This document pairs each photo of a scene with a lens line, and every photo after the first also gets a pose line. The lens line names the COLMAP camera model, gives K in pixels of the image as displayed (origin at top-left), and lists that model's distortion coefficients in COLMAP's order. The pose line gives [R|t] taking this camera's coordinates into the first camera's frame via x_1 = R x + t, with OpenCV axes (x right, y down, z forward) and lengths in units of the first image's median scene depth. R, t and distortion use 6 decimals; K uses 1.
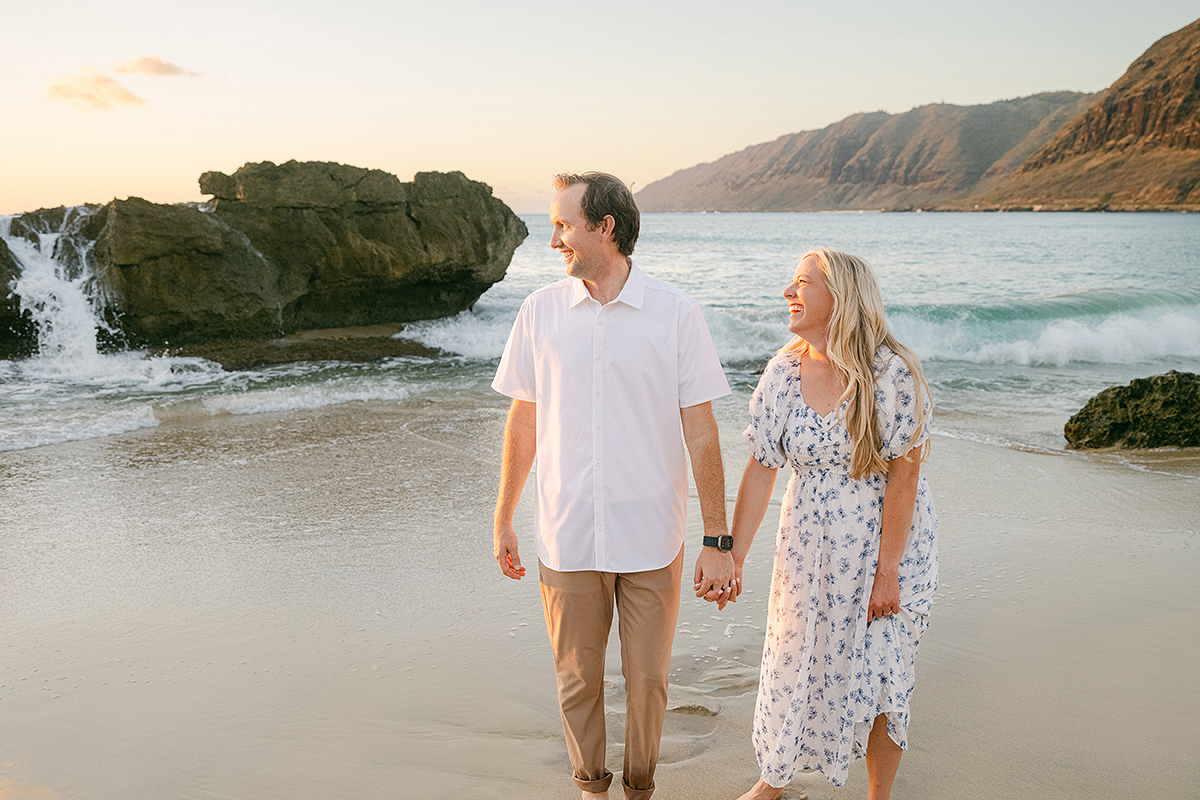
lens RADIAL K [[1094.3, 0, 604.1], [0, 1094.3, 420.0], [0, 0, 1]] dist [0.007118, 0.000220]
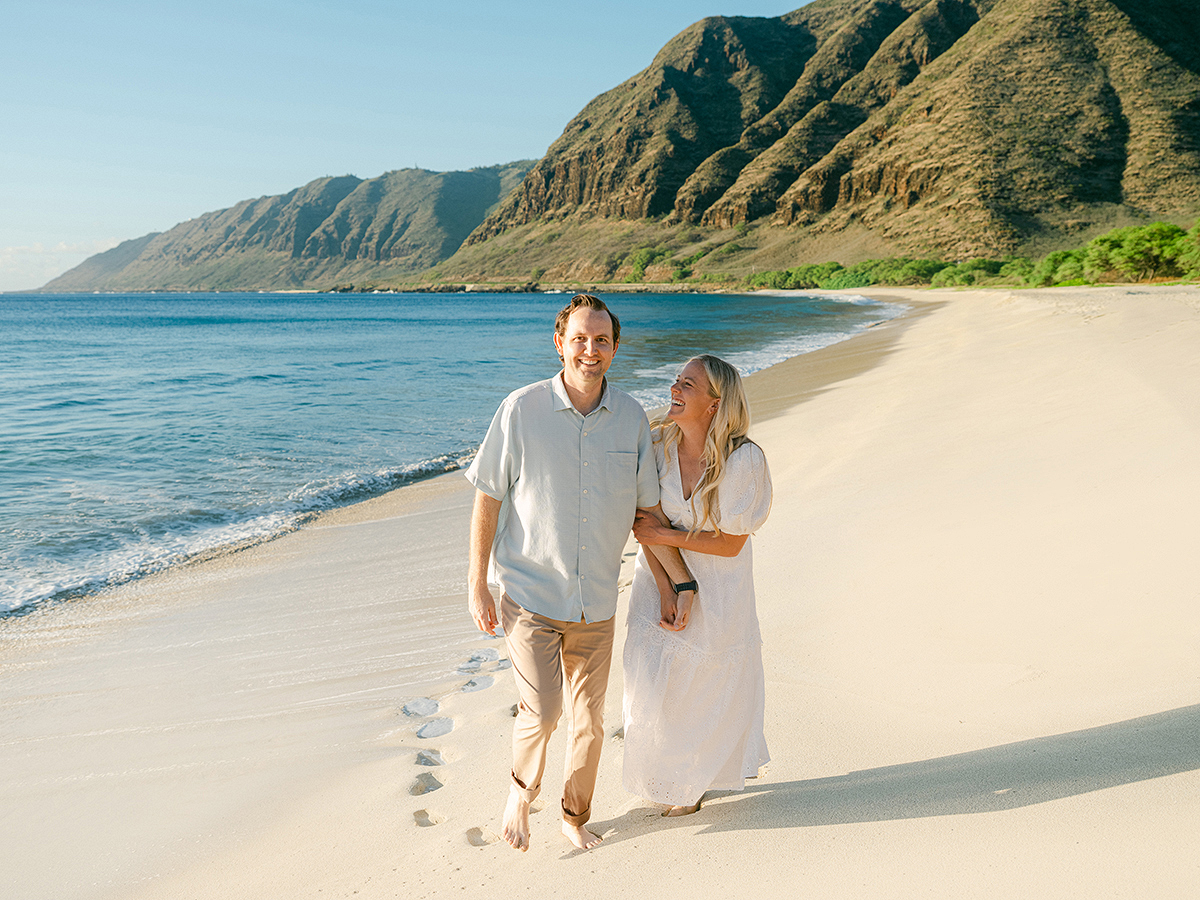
lens RADIAL K [[1196.7, 0, 568.1], [0, 1196.7, 418.6], [0, 0, 1]] dist [0.001196, 0.000659]
pose [[0.939378, -0.039220, 0.340632, 0.163774], [0.066513, 0.995410, -0.068818, -0.028503], [-0.336369, 0.087303, 0.937675, 0.141310]]
